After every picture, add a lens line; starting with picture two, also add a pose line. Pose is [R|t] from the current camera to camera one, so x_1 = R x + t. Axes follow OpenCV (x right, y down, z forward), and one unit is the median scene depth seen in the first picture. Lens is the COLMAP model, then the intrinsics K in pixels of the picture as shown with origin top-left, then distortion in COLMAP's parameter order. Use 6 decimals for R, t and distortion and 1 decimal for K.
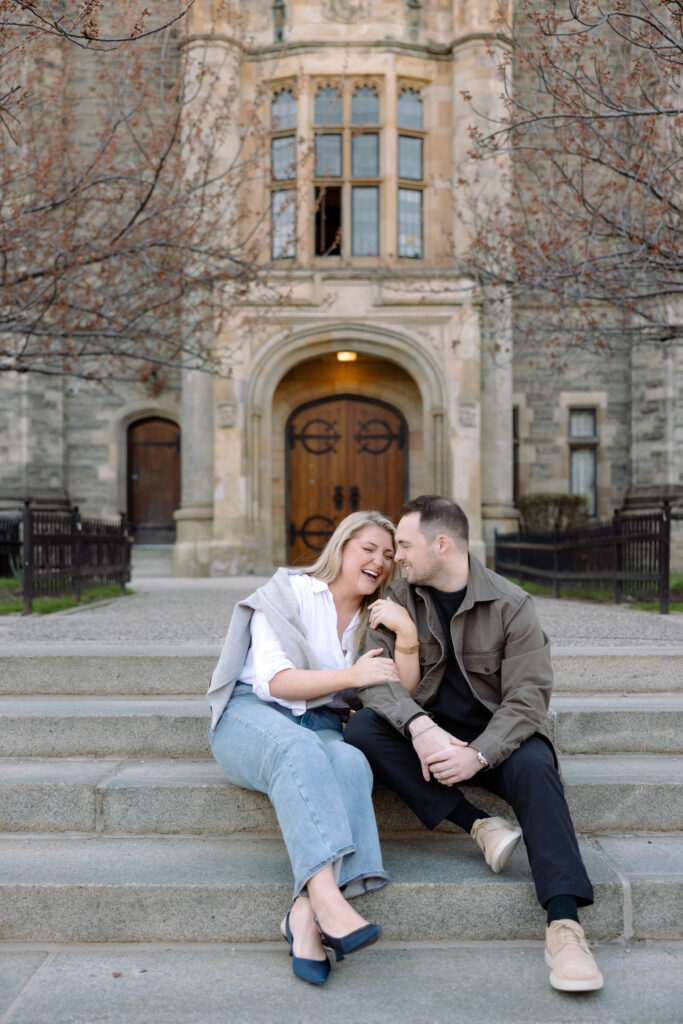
lens RADIAL K [[1295.8, 0, 353.1], [0, 1295.8, 568.4], [0, 0, 1]] dist [0.003878, -0.000181]
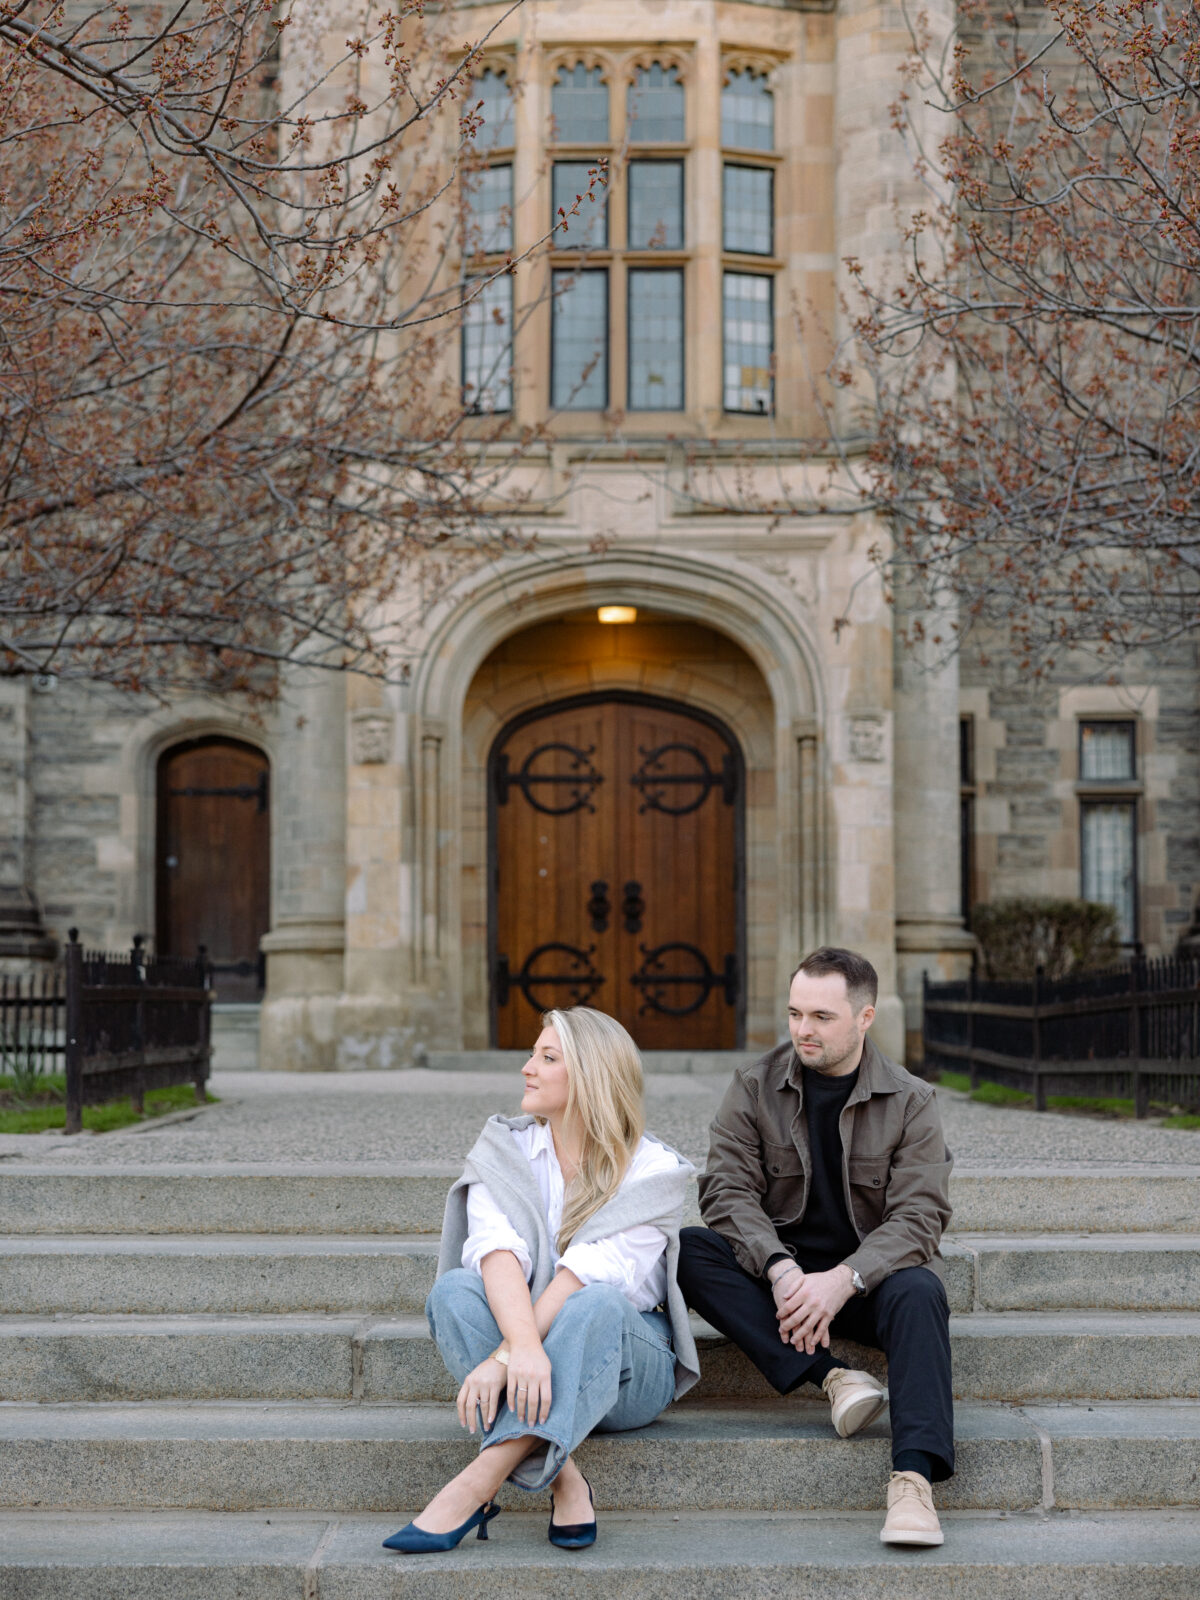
lens RADIAL K [[4382.2, 0, 502.7], [0, 4382.2, 803.7], [0, 0, 1]] dist [0.064223, 0.287883]
pose [[0.999995, 0.001490, -0.002801, -0.043701], [-0.001655, 0.998211, -0.059763, 0.004818], [0.002707, 0.059768, 0.998209, -0.642185]]
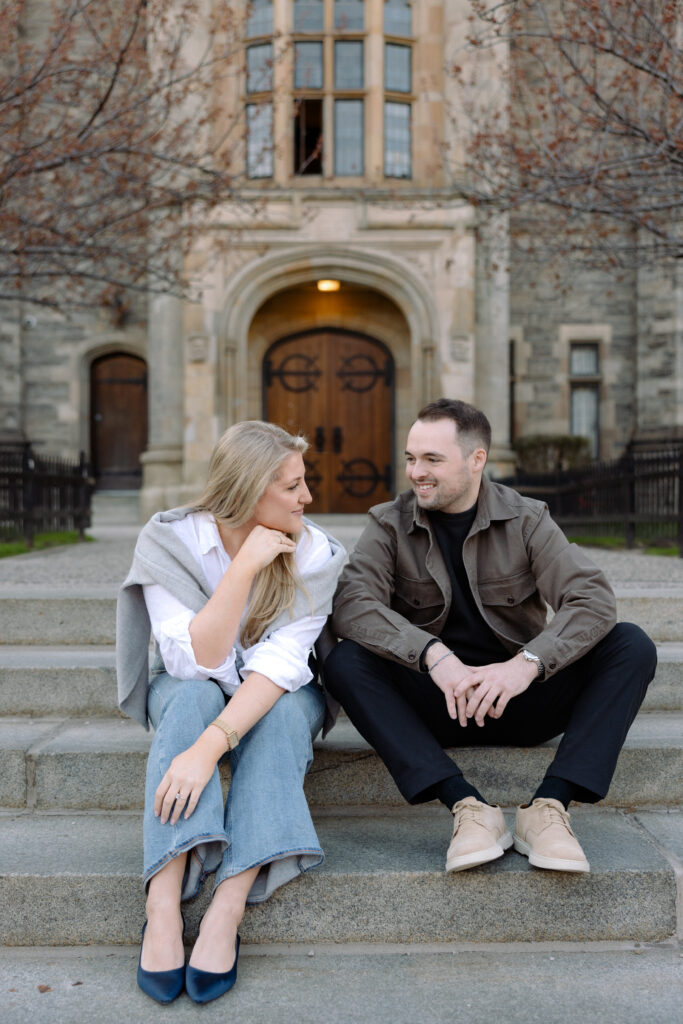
lens RADIAL K [[1307.8, 0, 343.1], [0, 1307.8, 555.3], [0, 0, 1]] dist [-0.000011, 0.006848]
pose [[0.999972, -0.000515, 0.007466, -0.001637], [0.000387, 0.999853, 0.017133, 0.012067], [-0.007474, -0.017129, 0.999825, 0.070939]]
